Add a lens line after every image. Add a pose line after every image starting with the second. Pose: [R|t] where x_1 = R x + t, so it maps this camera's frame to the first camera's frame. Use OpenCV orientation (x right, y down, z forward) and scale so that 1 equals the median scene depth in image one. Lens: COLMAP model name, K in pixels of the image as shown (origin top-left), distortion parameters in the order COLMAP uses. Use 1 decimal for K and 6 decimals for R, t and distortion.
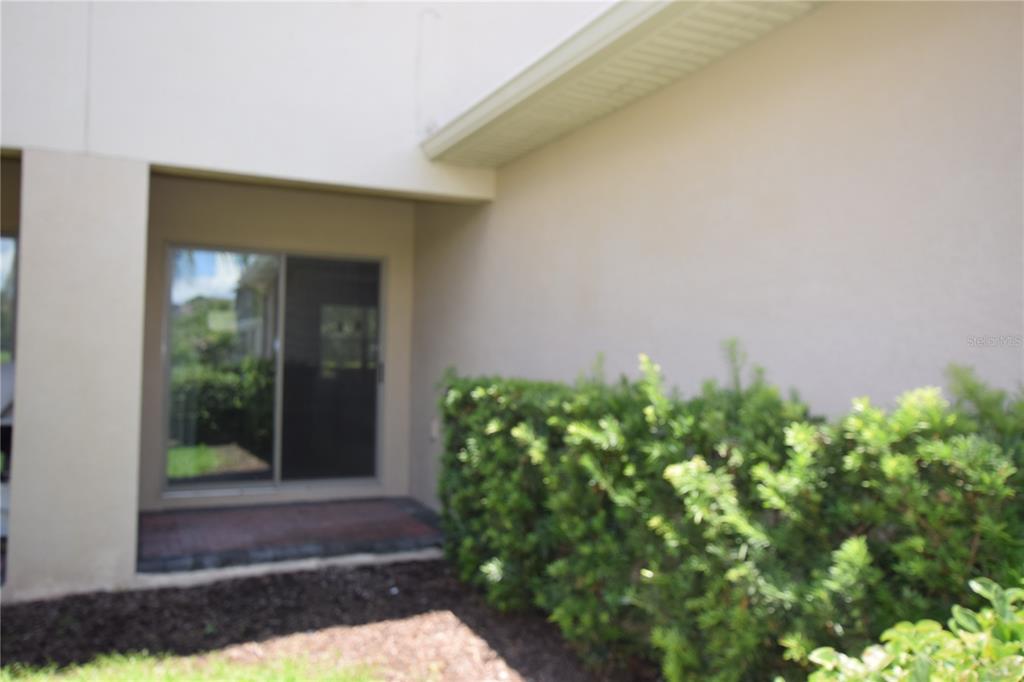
lens RADIAL K [[866.1, 0, 510.4], [0, 866.1, 342.2], [0, 0, 1]] dist [-0.001081, 0.001008]
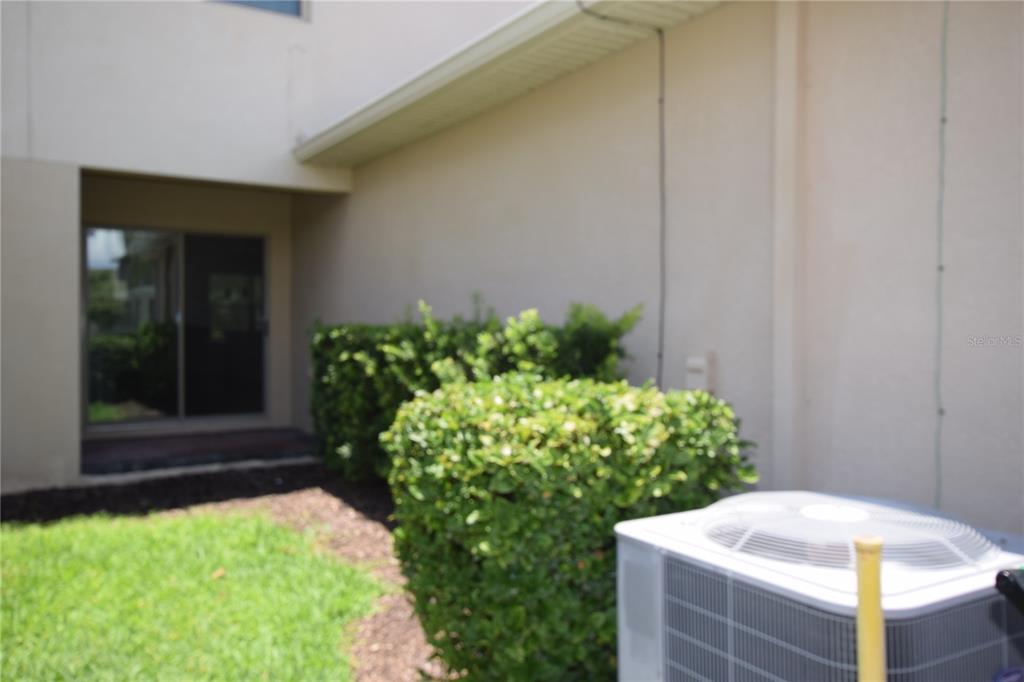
lens RADIAL K [[866.1, 0, 515.0], [0, 866.1, 336.9], [0, 0, 1]] dist [-0.001081, 0.001008]
pose [[0.991602, -0.017170, 0.128185, 0.074280], [0.013128, 0.999392, 0.032308, 0.020751], [-0.128662, -0.030354, 0.991224, -0.458038]]
